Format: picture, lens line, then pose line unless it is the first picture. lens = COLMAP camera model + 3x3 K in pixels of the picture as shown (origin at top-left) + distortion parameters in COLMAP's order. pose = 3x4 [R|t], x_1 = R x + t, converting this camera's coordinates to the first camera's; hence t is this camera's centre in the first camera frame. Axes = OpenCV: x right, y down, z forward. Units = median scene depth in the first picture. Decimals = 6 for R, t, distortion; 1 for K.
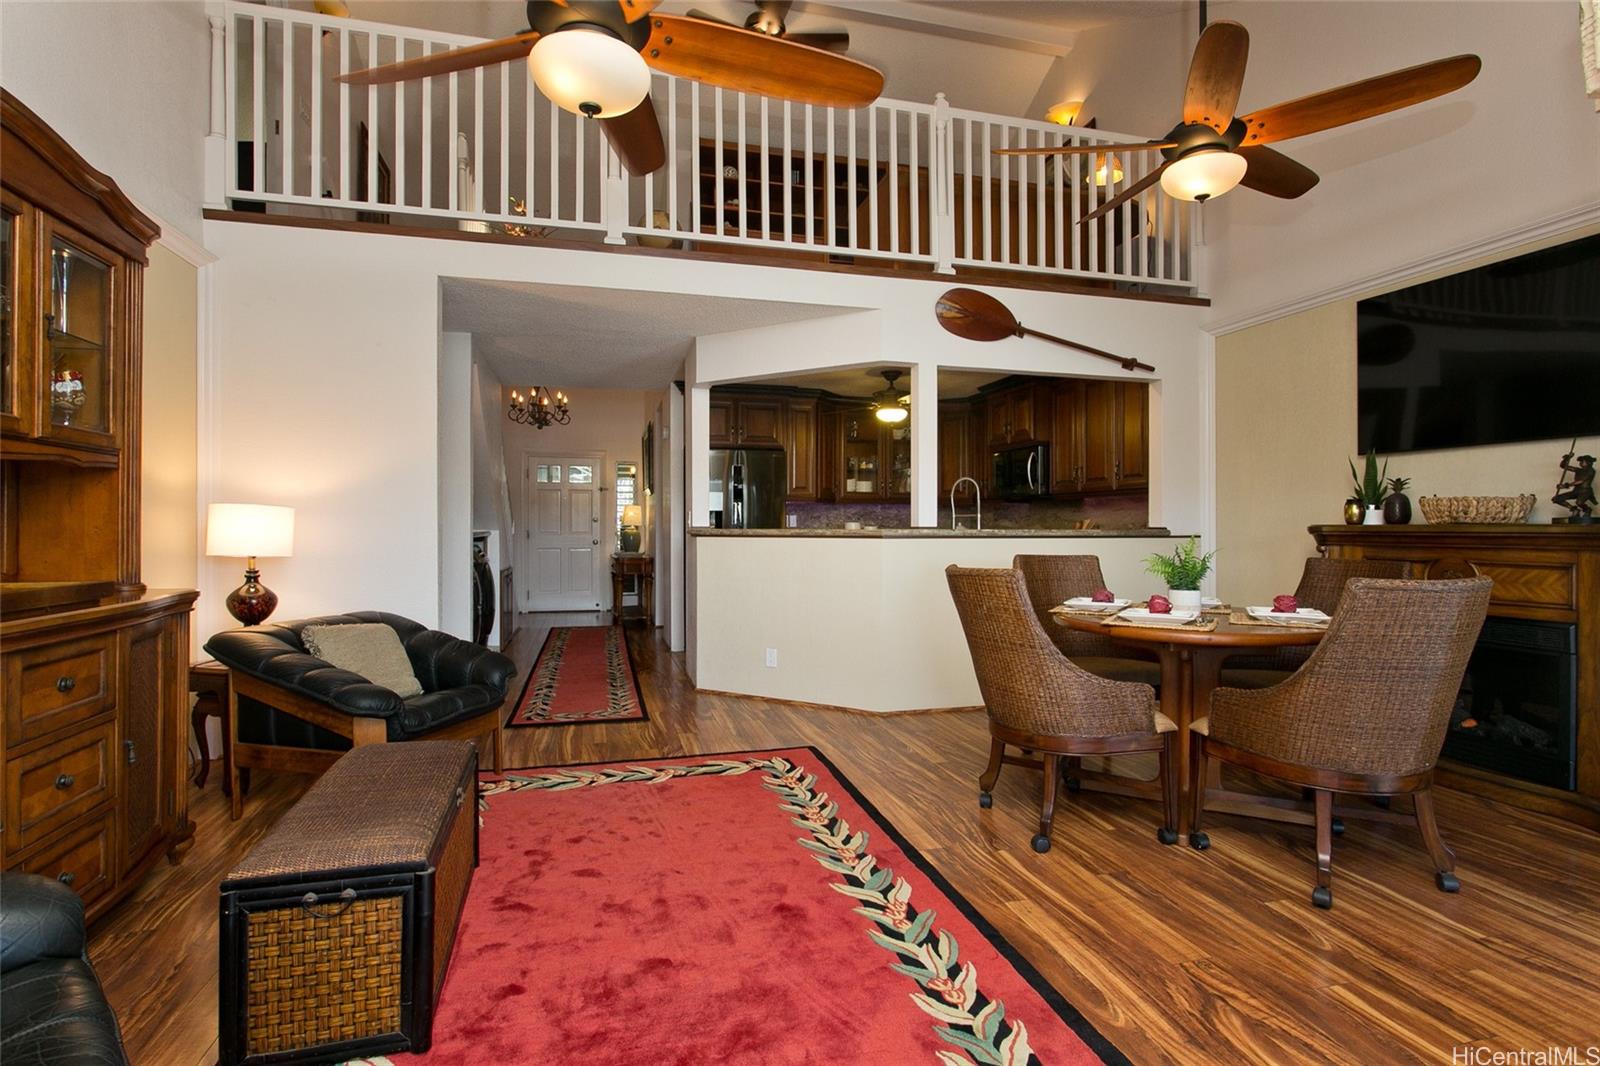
lens RADIAL K [[773.4, 0, 785.0], [0, 773.4, 523.9], [0, 0, 1]] dist [-0.011288, 0.004375]
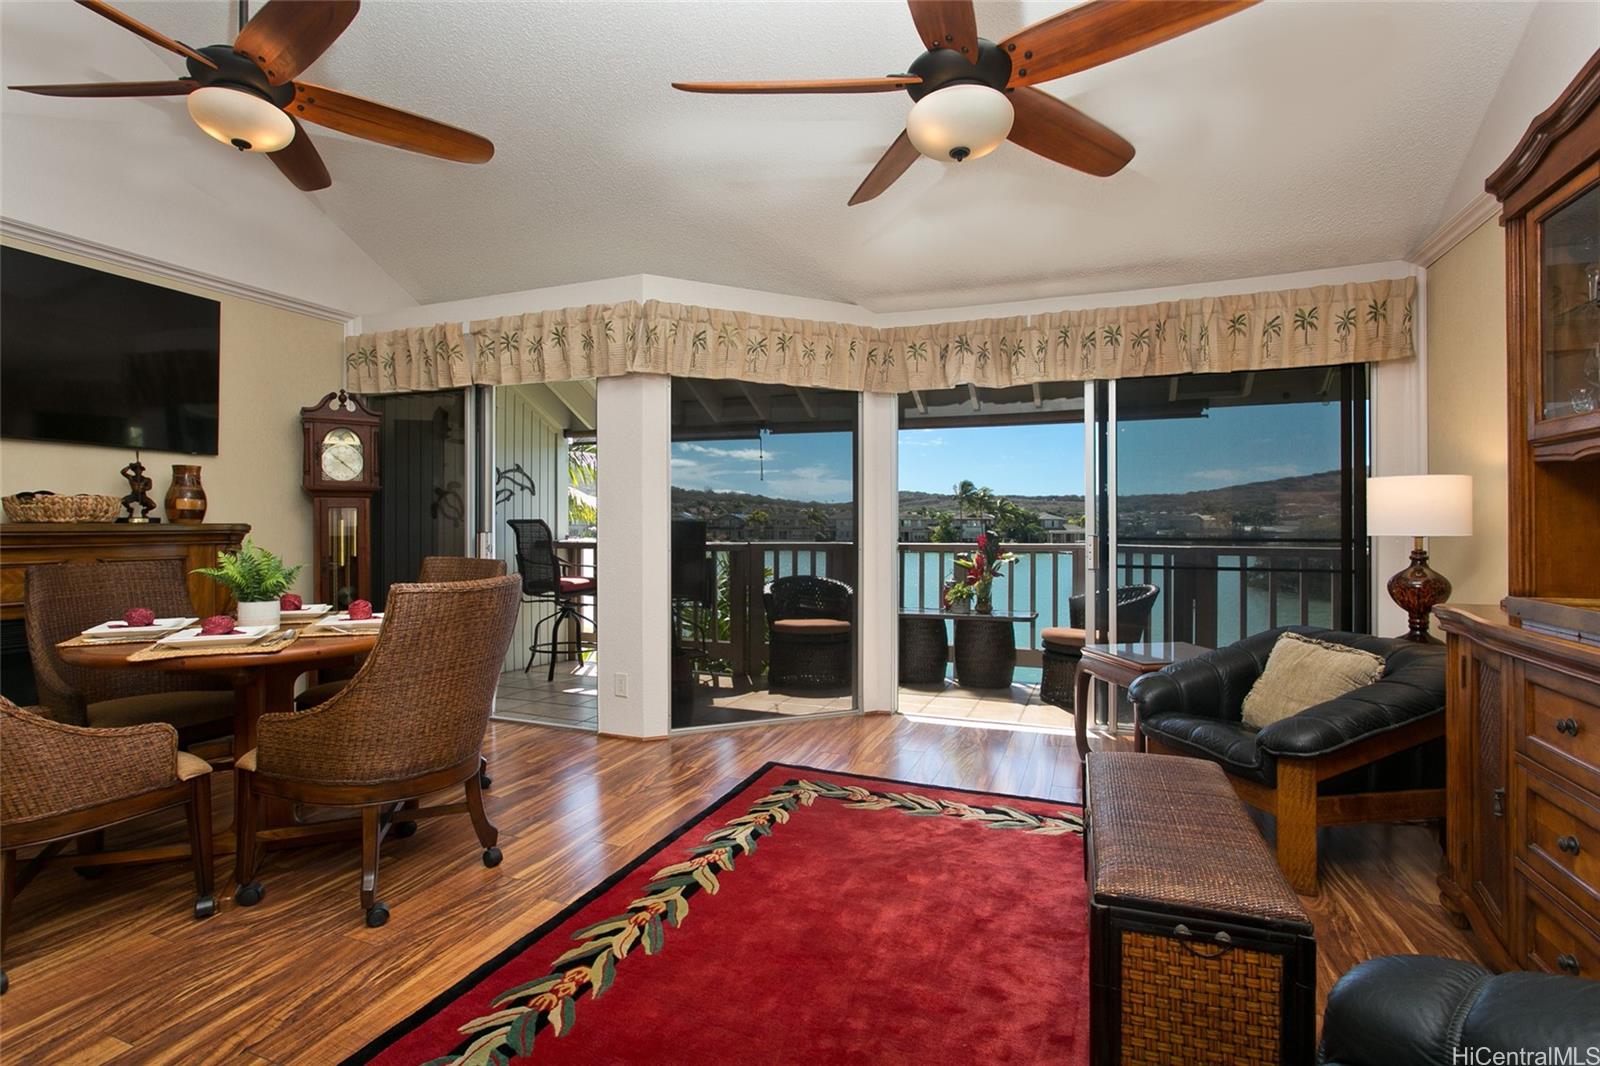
lens RADIAL K [[773.4, 0, 785.0], [0, 773.4, 523.9], [0, 0, 1]] dist [-0.011288, 0.004375]
pose [[-0.809231, -0.003583, 0.587479, -0.379071], [-0.011517, 0.999886, -0.009766, 0.000846], [-0.587378, -0.014669, -0.809180, 1.119232]]
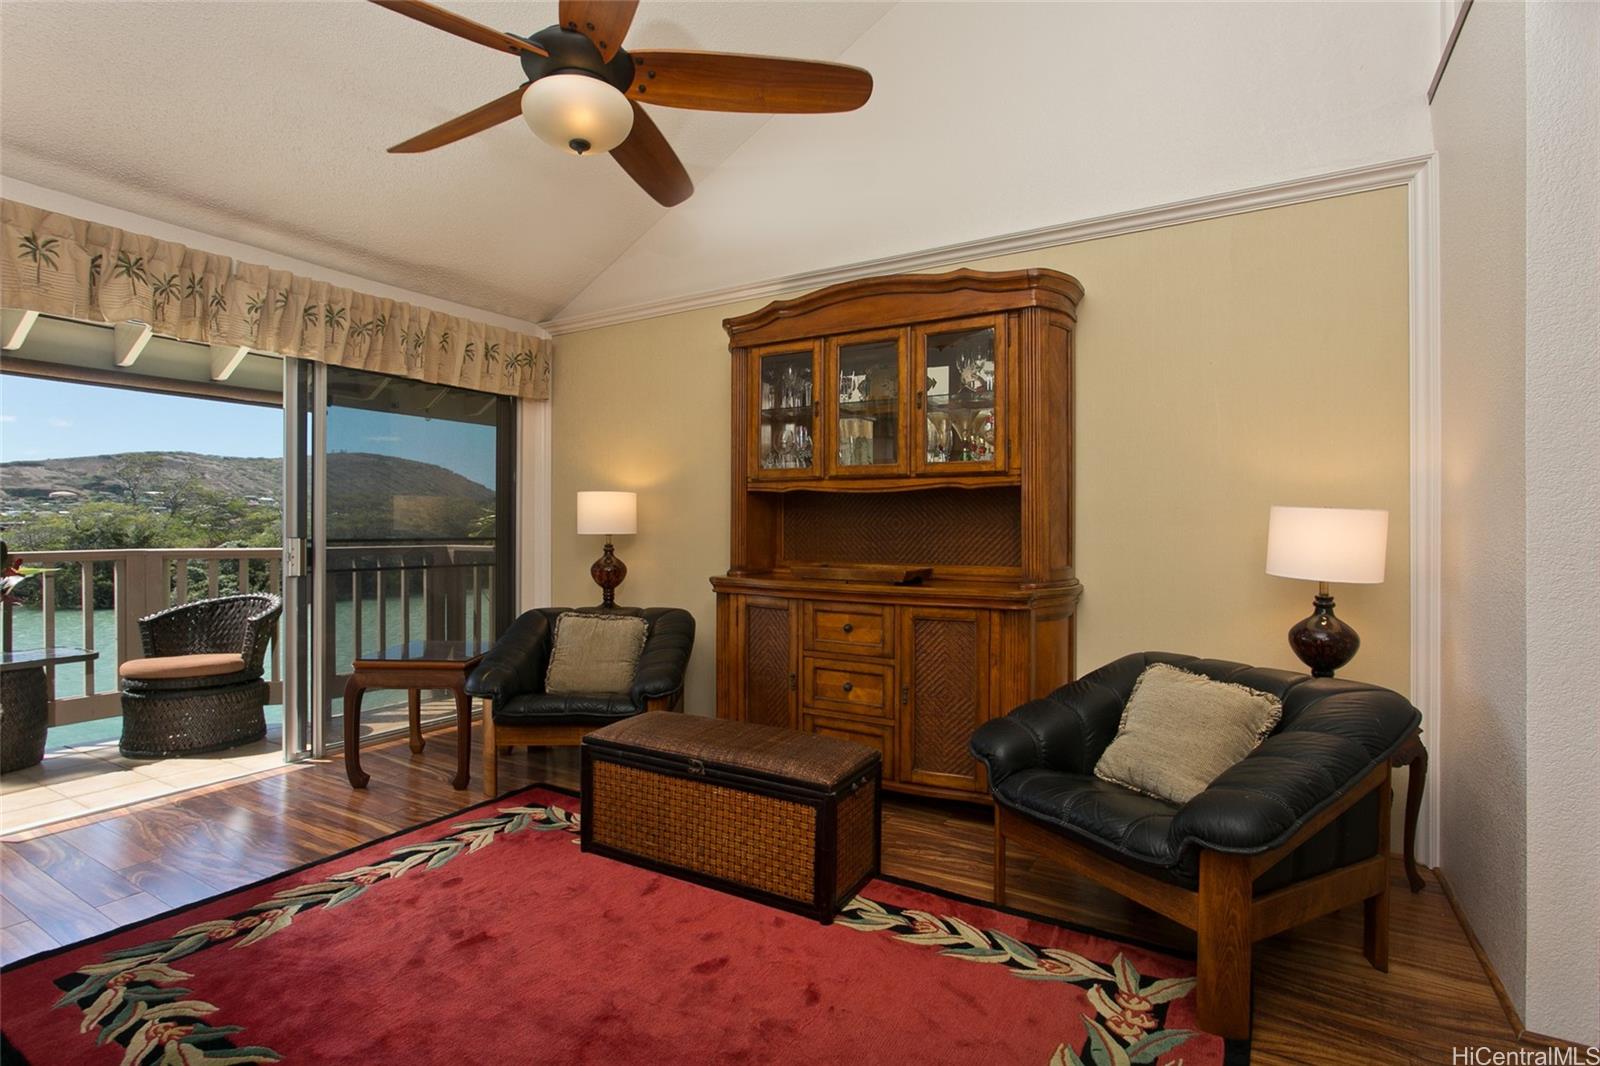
lens RADIAL K [[773.4, 0, 785.0], [0, 773.4, 523.9], [0, 0, 1]] dist [-0.011288, 0.004375]
pose [[-0.711584, -0.007614, -0.702560, 0.165486], [0.004045, 0.999880, -0.014934, 0.001479], [0.702589, -0.013468, -0.711468, 1.077340]]
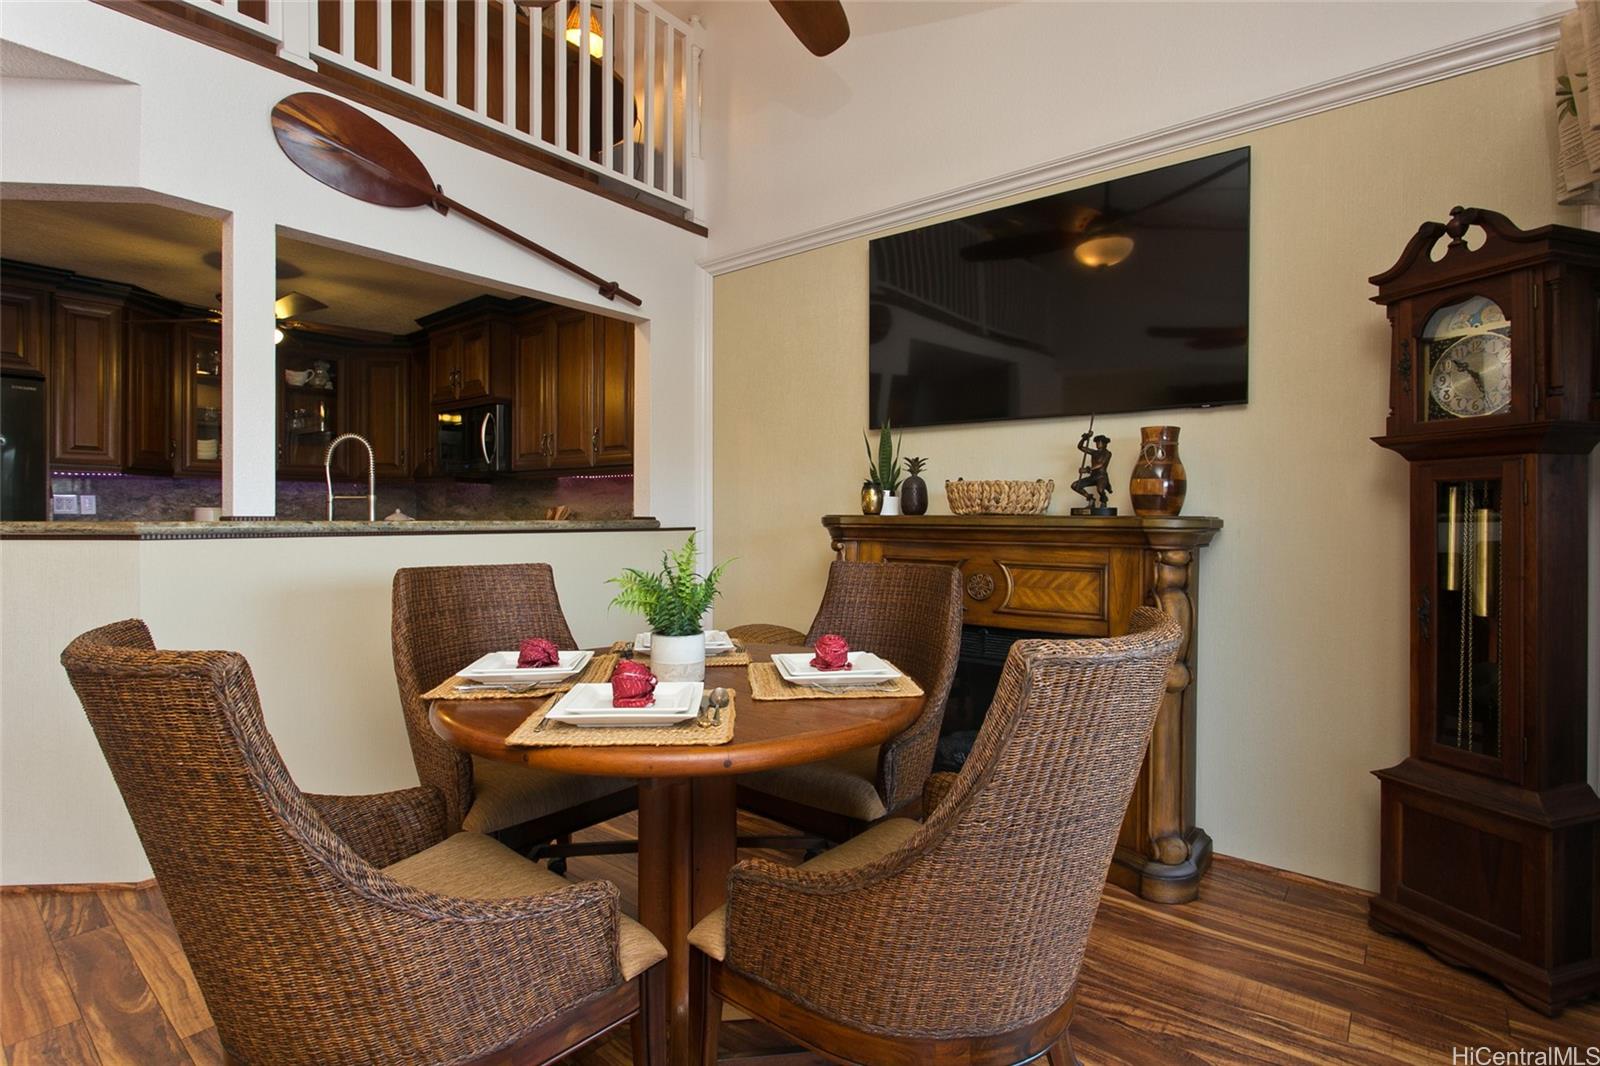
lens RADIAL K [[792.5, 0, 797.3], [0, 792.5, 523.5], [0, 0, 1]] dist [-0.013696, 0.002121]
pose [[0.807746, -0.004138, 0.589517, 0.204880], [-0.005338, 0.999883, 0.014332, -0.001657], [-0.589507, -0.014723, 0.807629, 0.399069]]
